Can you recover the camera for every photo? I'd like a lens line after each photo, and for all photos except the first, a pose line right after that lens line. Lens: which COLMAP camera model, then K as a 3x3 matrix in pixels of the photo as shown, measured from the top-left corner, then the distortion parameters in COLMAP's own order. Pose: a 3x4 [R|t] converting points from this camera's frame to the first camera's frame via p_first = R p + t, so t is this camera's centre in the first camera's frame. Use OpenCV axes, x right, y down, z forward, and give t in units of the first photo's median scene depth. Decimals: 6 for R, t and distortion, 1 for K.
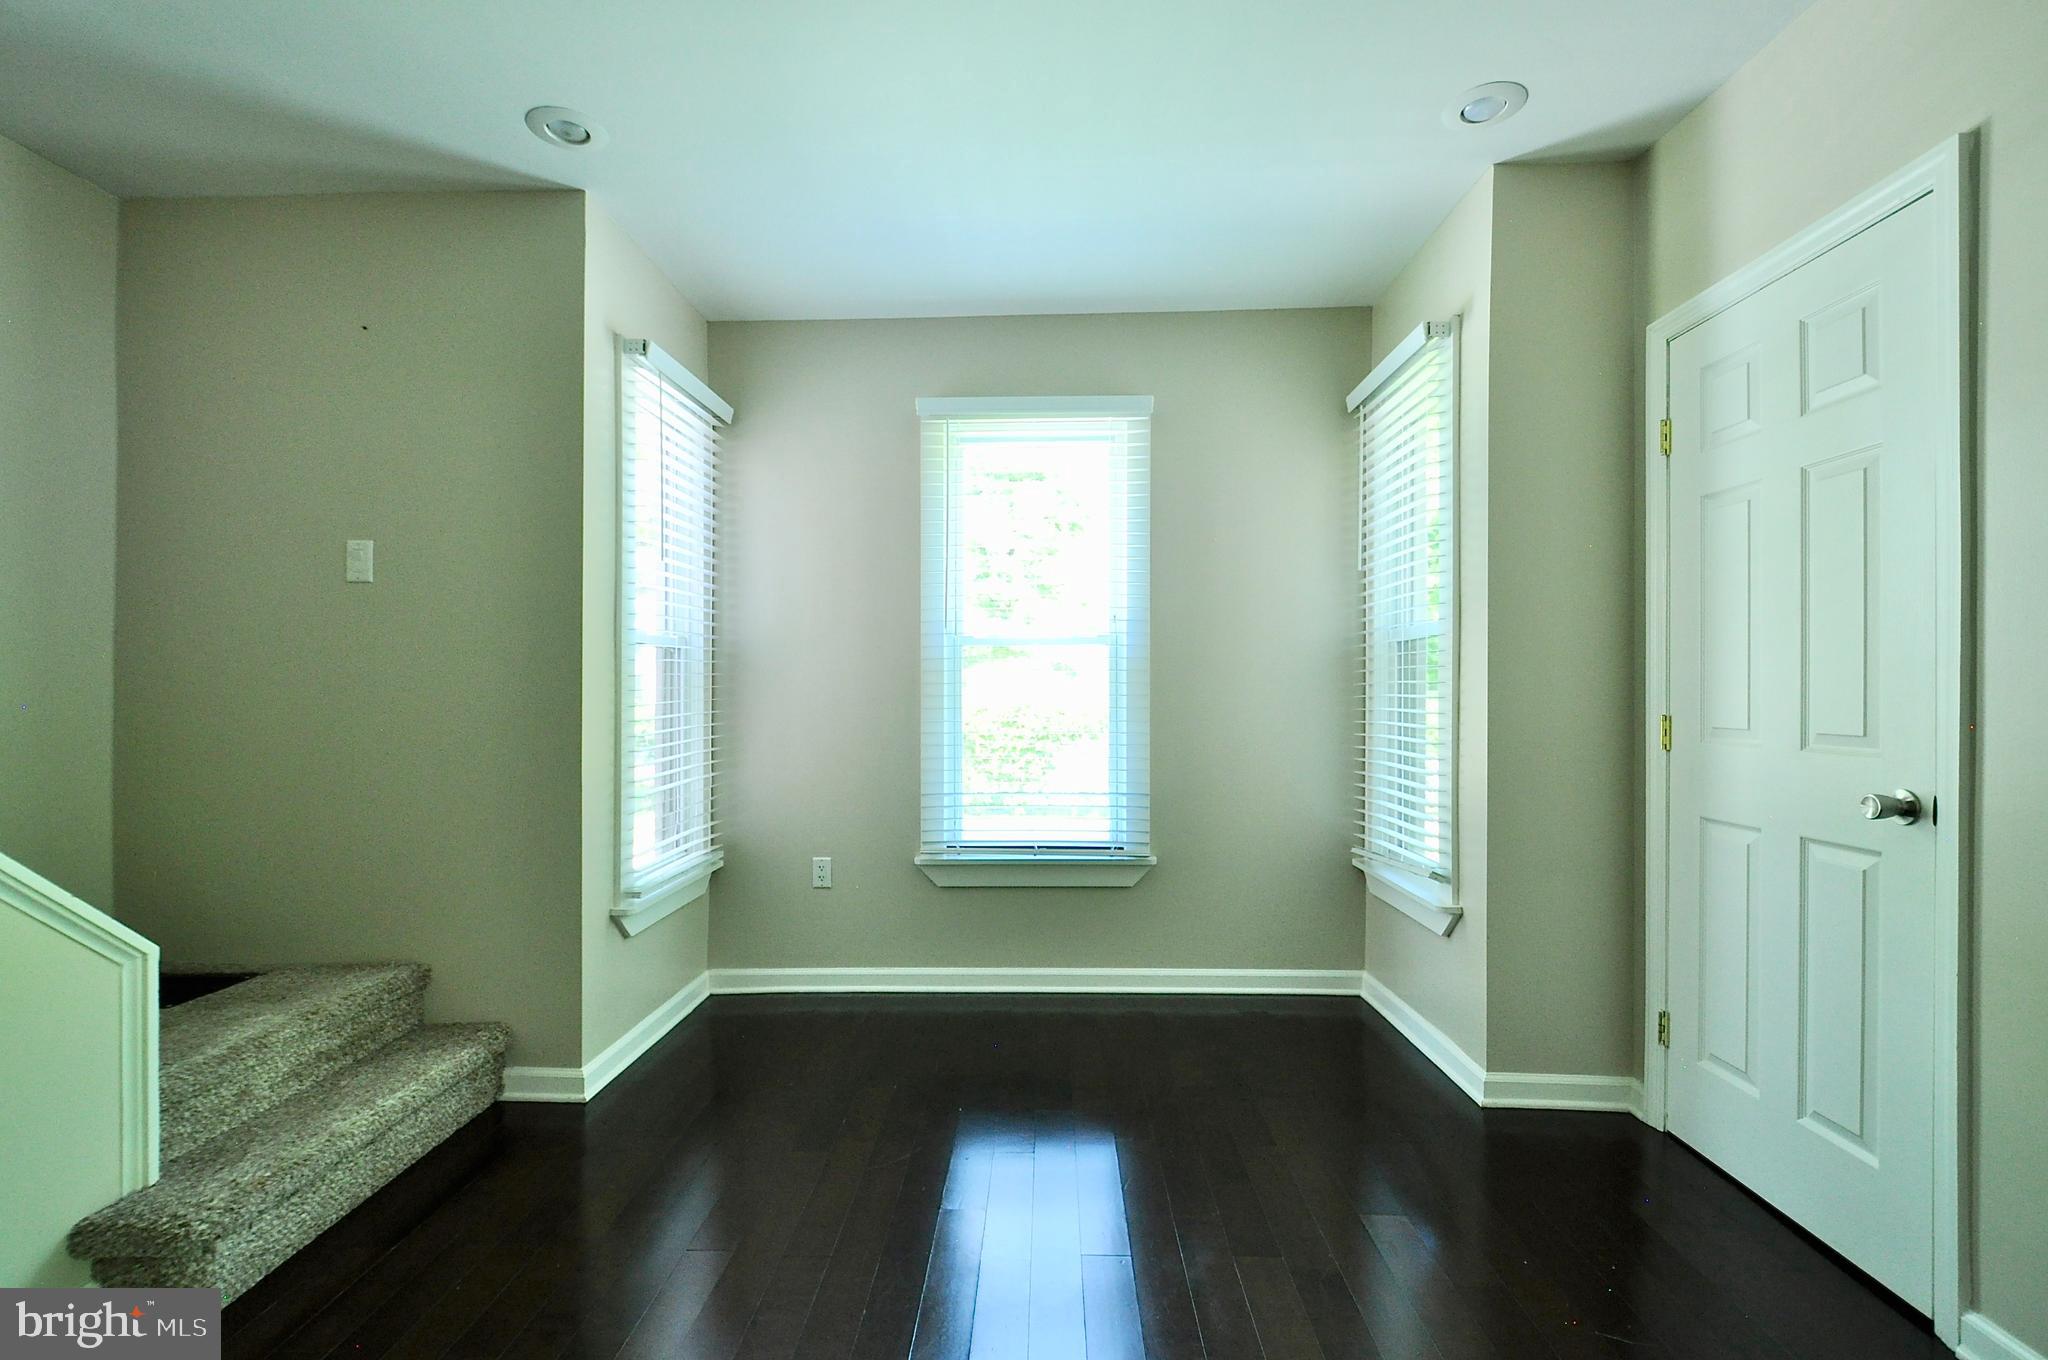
lens RADIAL K [[898.8, 0, 1011.7], [0, 898.8, 691.0], [0, 0, 1]] dist [0.002893, -0.001246]
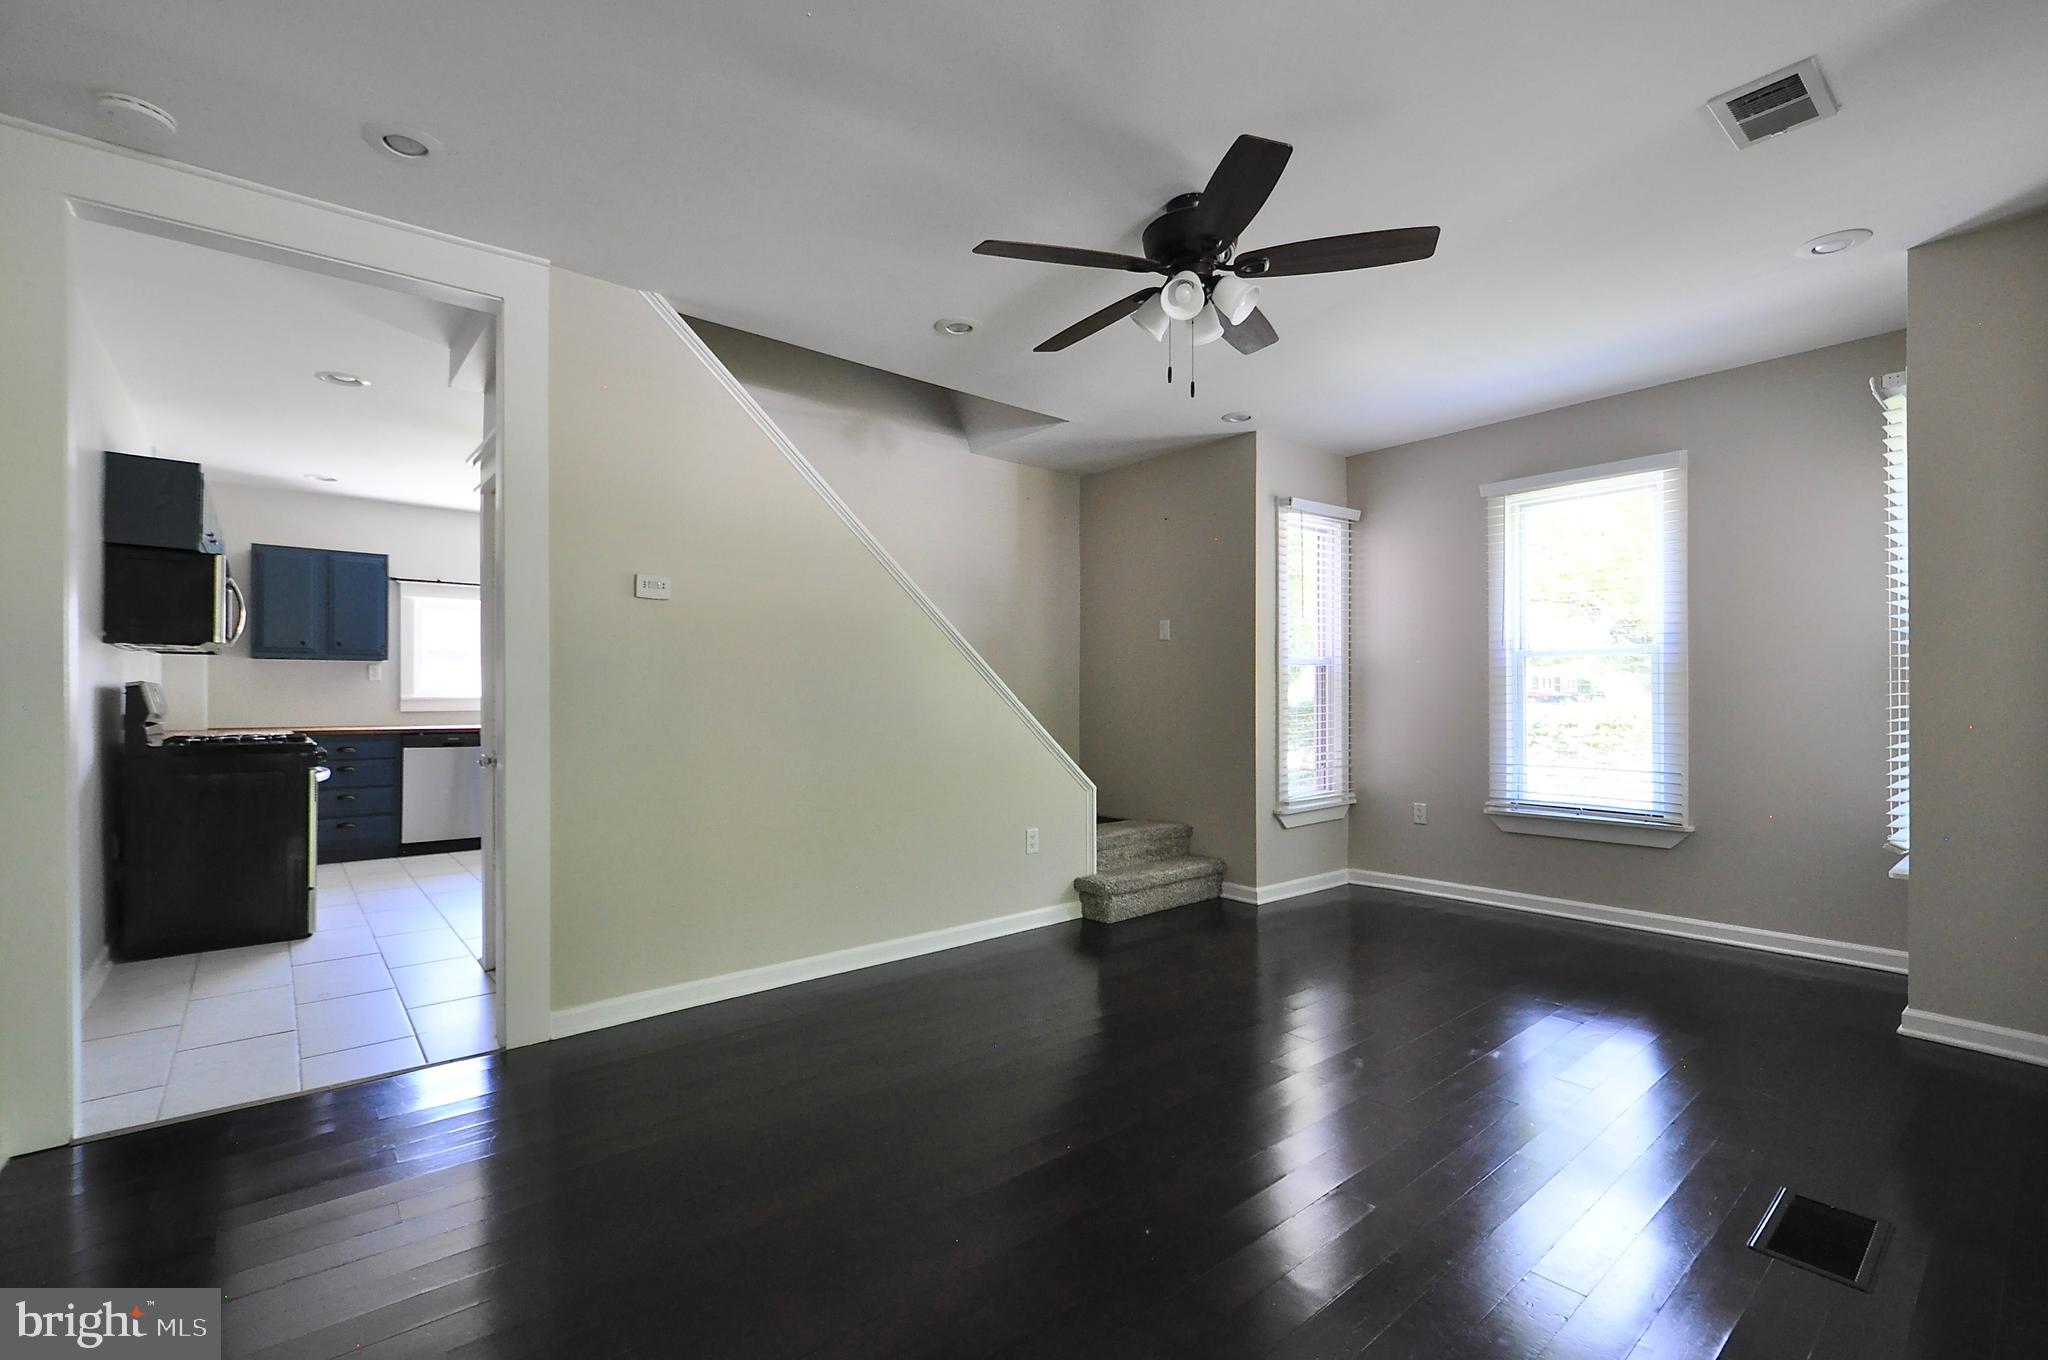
lens RADIAL K [[898.8, 0, 1020.1], [0, 898.8, 680.1], [0, 0, 1]] dist [0.002893, -0.001246]
pose [[0.671309, -0.013316, -0.741058, 0.572339], [0.006116, 0.999904, -0.012427, -0.004642], [0.741152, 0.003811, 0.671326, -0.622470]]
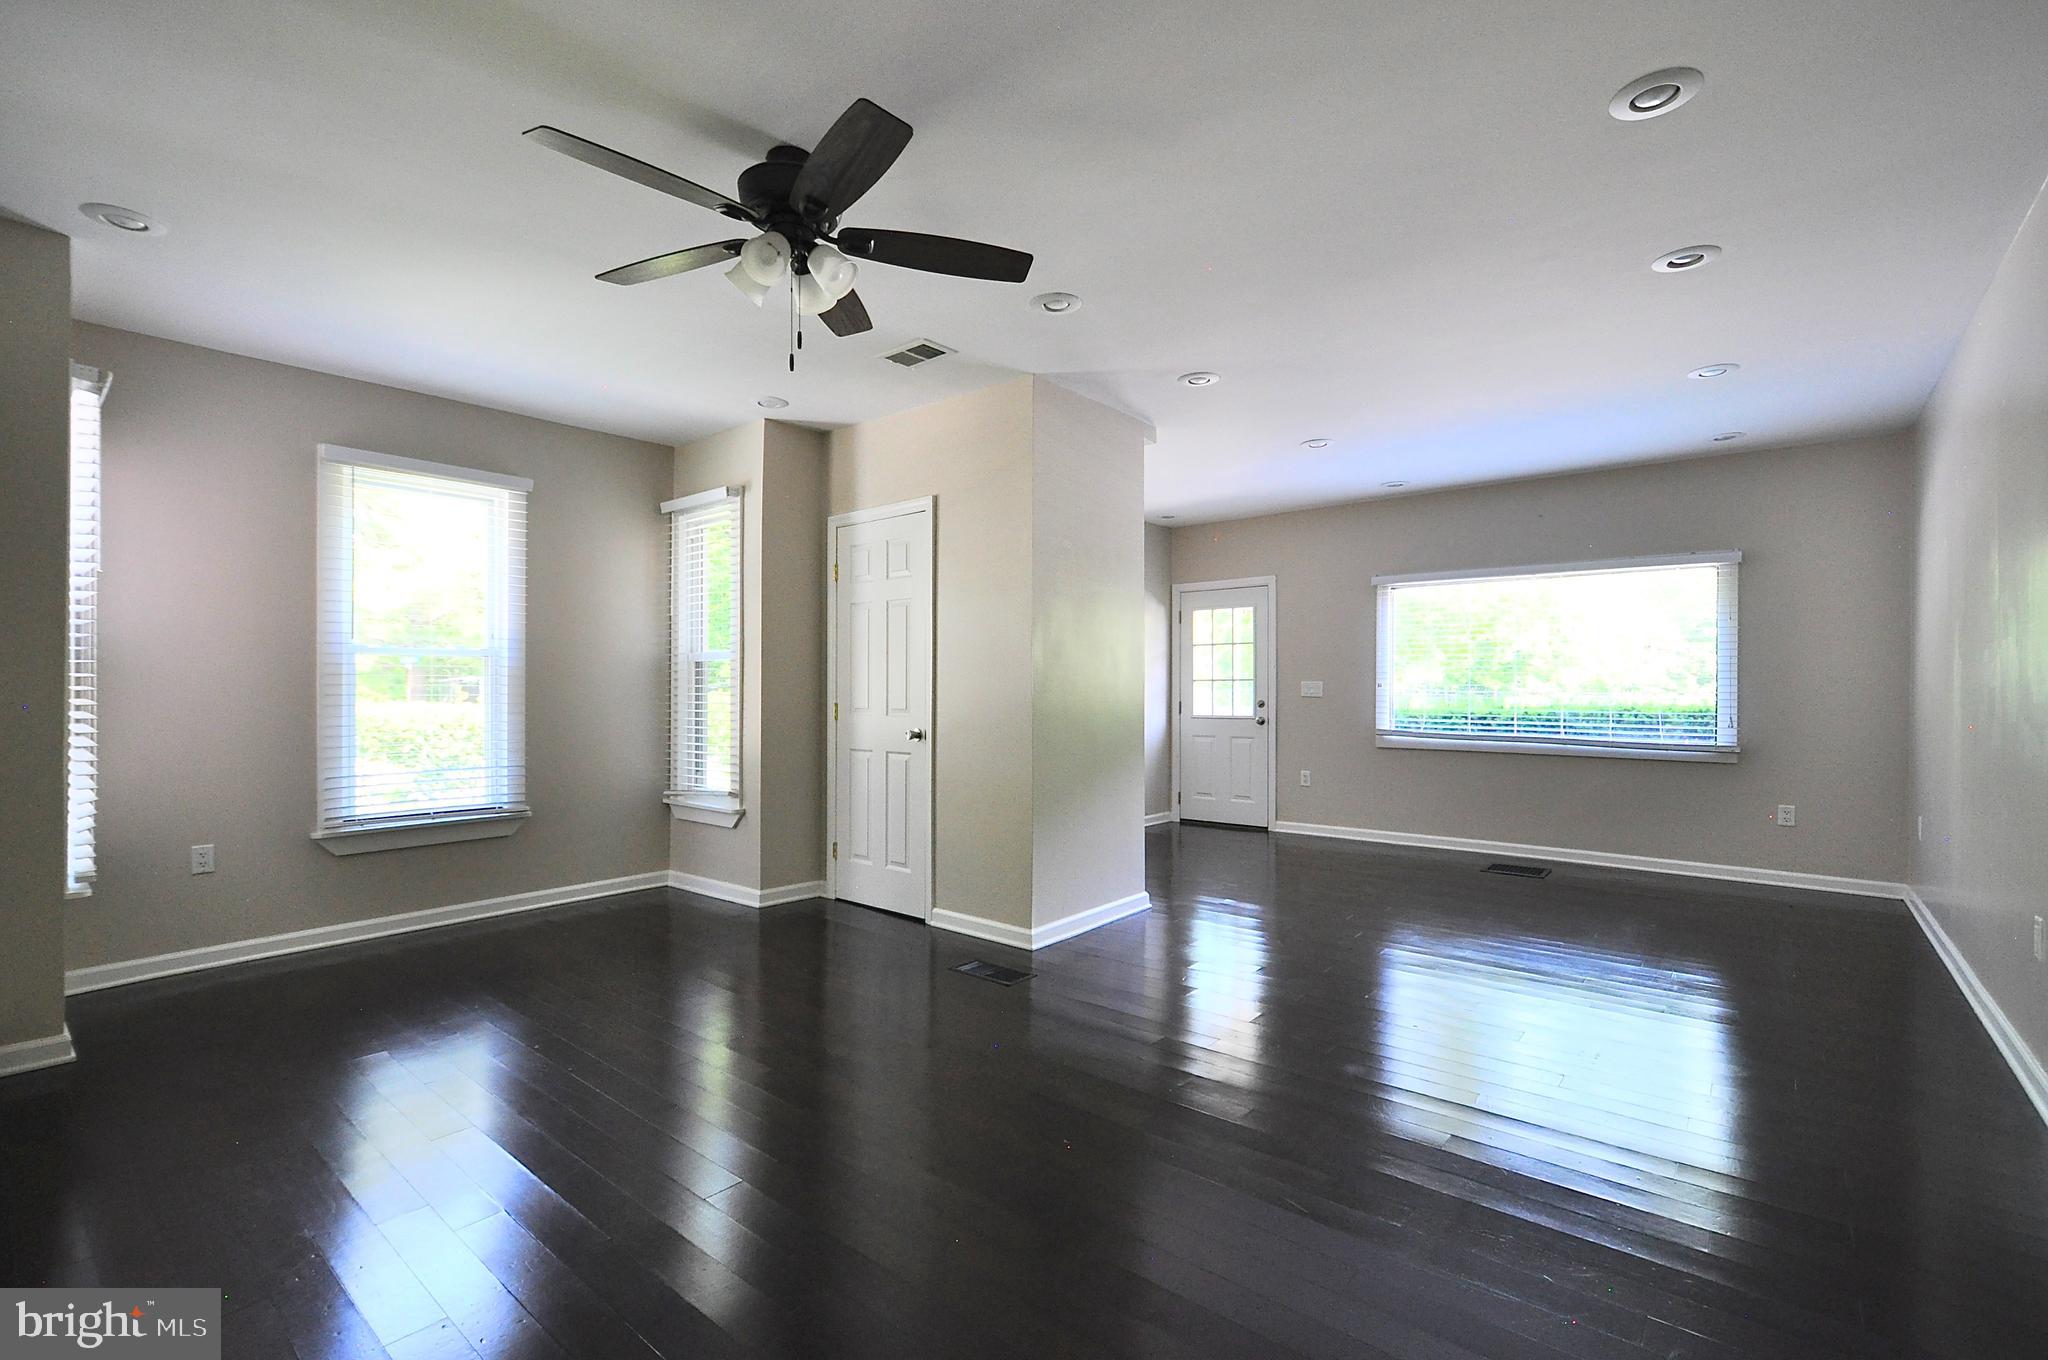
lens RADIAL K [[898.8, 0, 1029.3], [0, 898.8, 689.2], [0, 0, 1]] dist [0.002893, -0.001246]
pose [[0.602577, 0.003546, 0.798053, -0.607347], [-0.000717, 0.999992, -0.003902, 0.002019], [-0.798060, 0.001779, 0.602575, -0.565430]]
